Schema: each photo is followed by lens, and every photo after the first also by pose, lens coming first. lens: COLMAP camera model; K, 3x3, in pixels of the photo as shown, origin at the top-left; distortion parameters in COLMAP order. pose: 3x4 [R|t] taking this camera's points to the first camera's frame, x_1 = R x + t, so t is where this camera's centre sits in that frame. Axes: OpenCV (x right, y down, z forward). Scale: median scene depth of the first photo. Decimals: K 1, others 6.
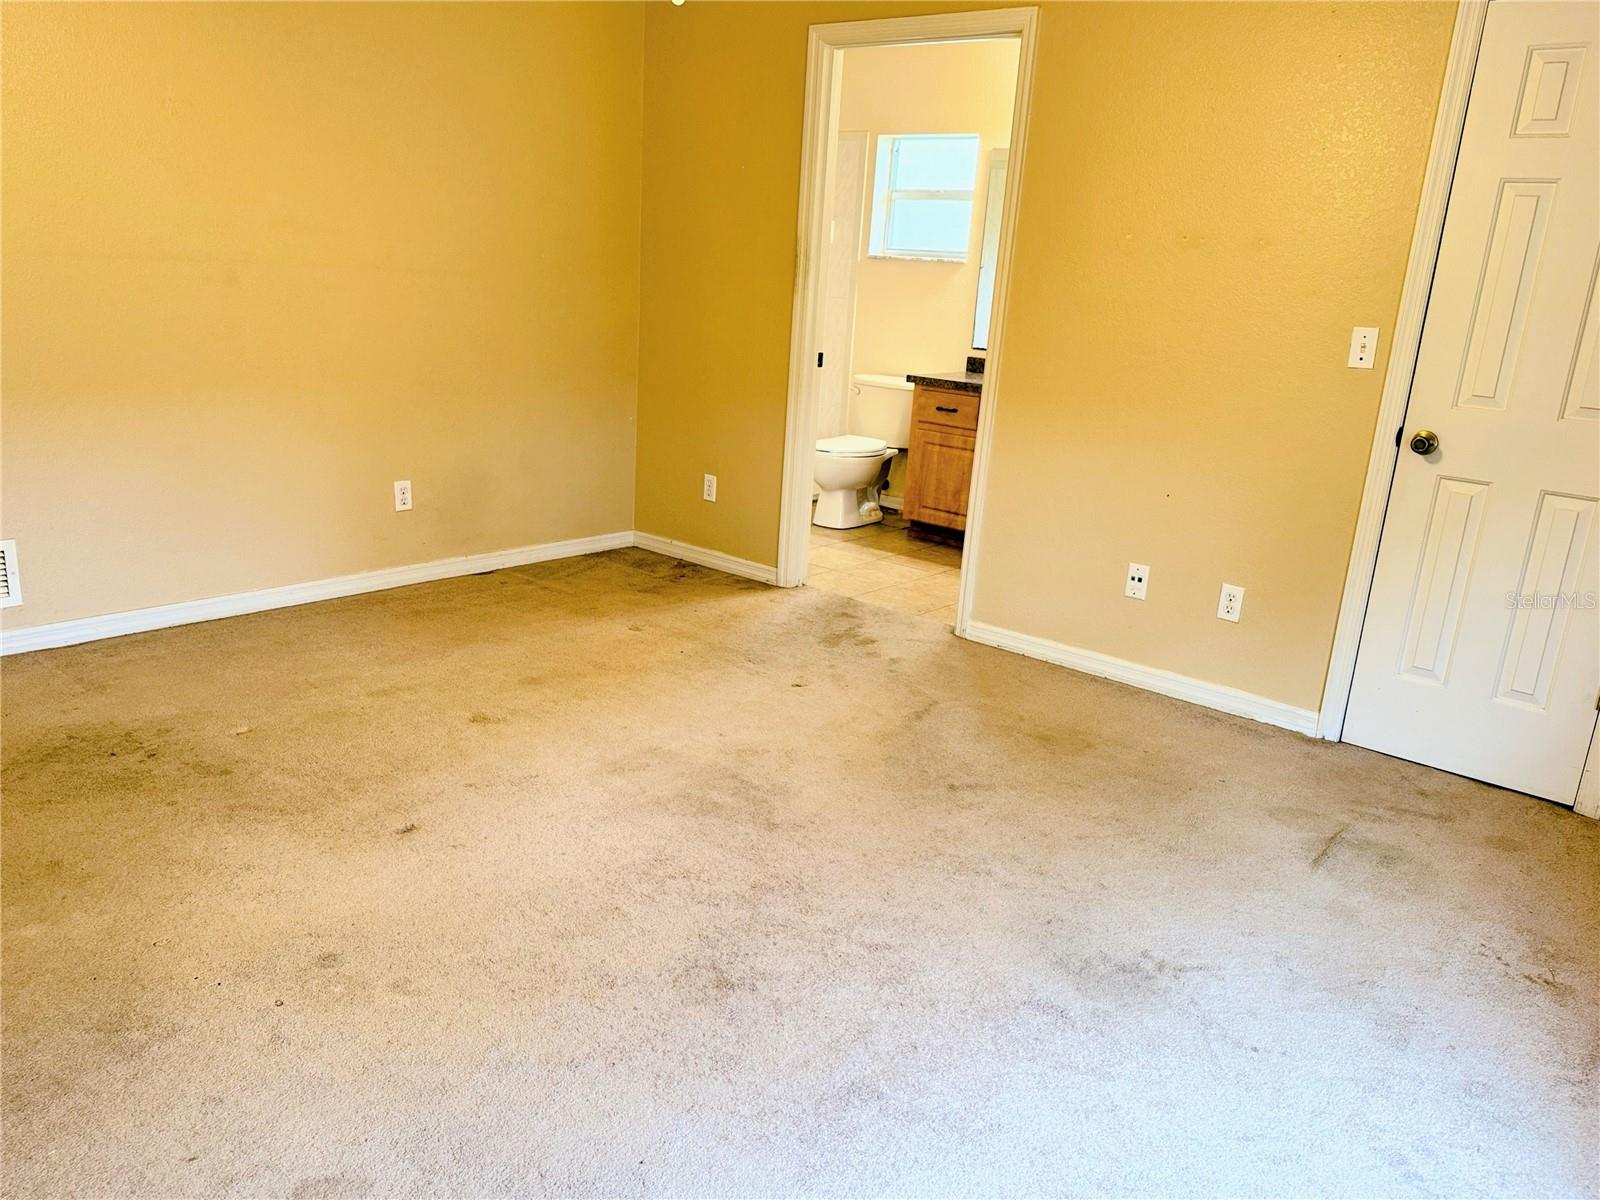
lens RADIAL K [[1166.9, 0, 805.9], [0, 1166.9, 601.6], [0, 0, 1]] dist [0.003452, -0.002083]
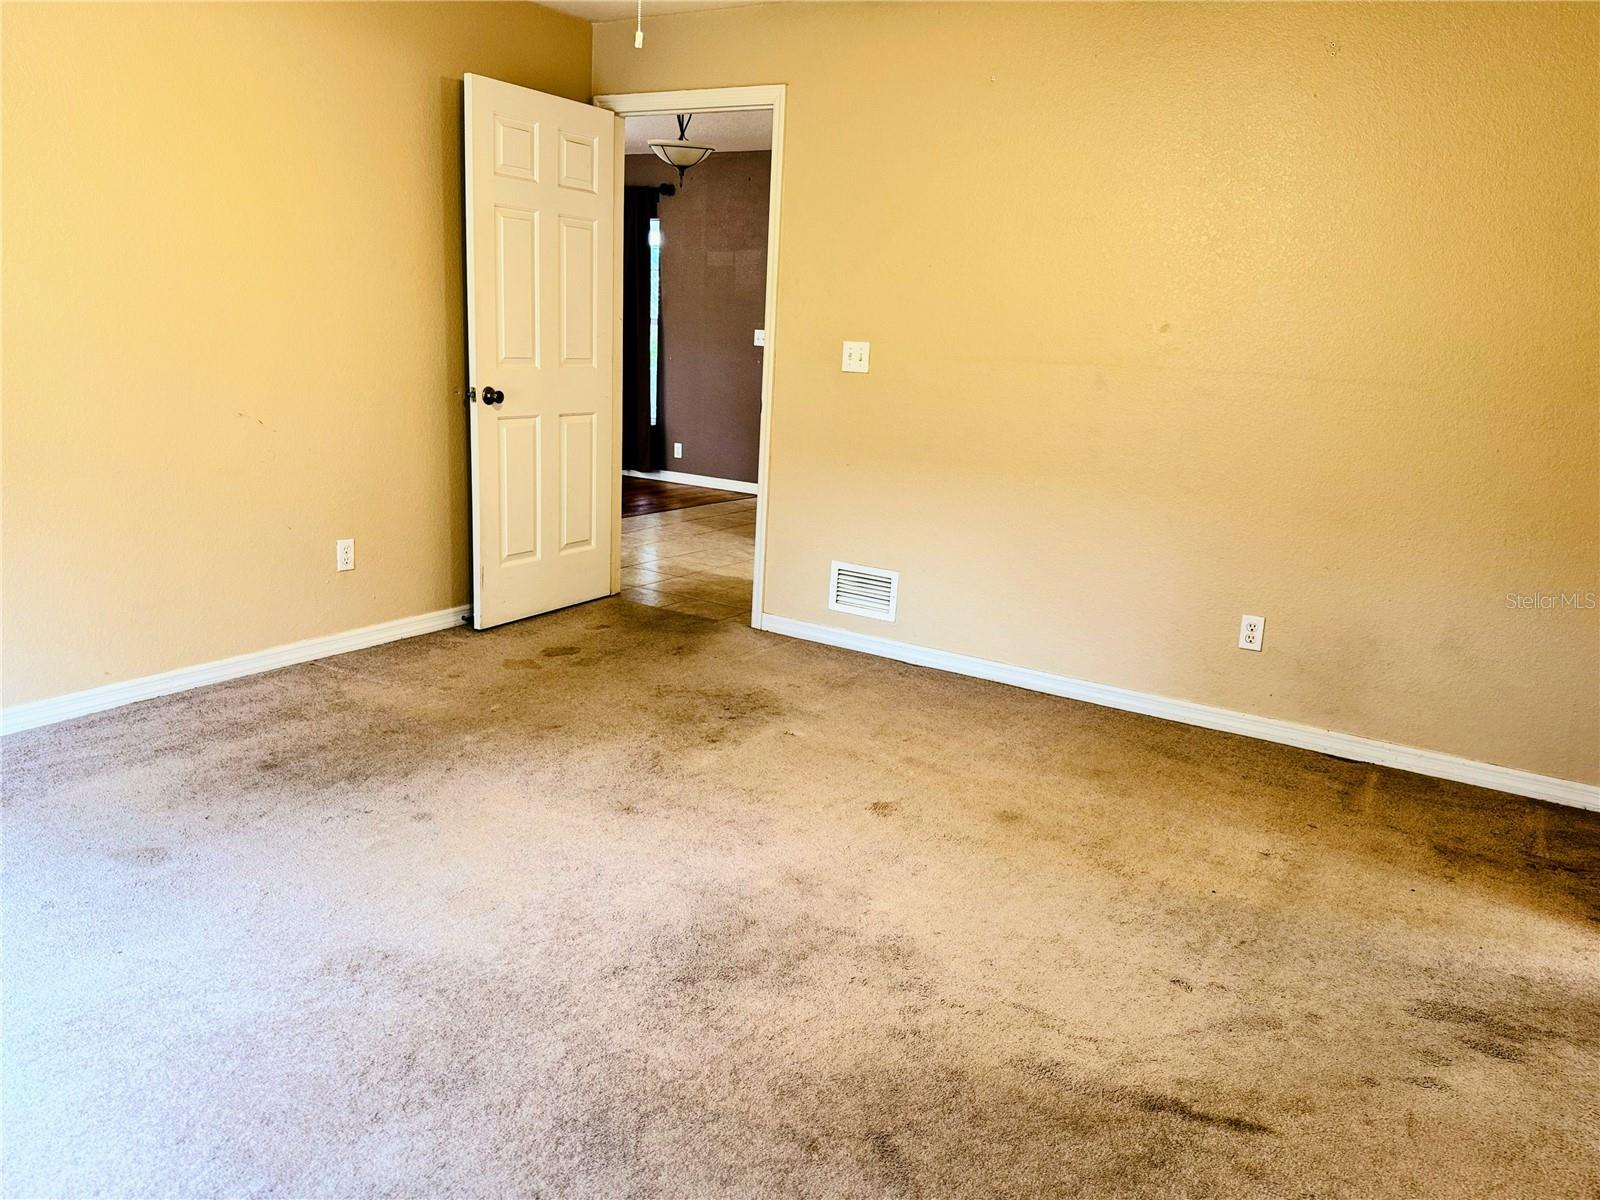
lens RADIAL K [[1166.9, 0, 805.3], [0, 1166.9, 598.3], [0, 0, 1]] dist [0.003452, -0.002083]
pose [[0.125919, 0.161792, -0.978758, 0.494275], [-0.312983, 0.942702, 0.115566, -0.120016], [0.941375, 0.291783, 0.169342, 0.578718]]
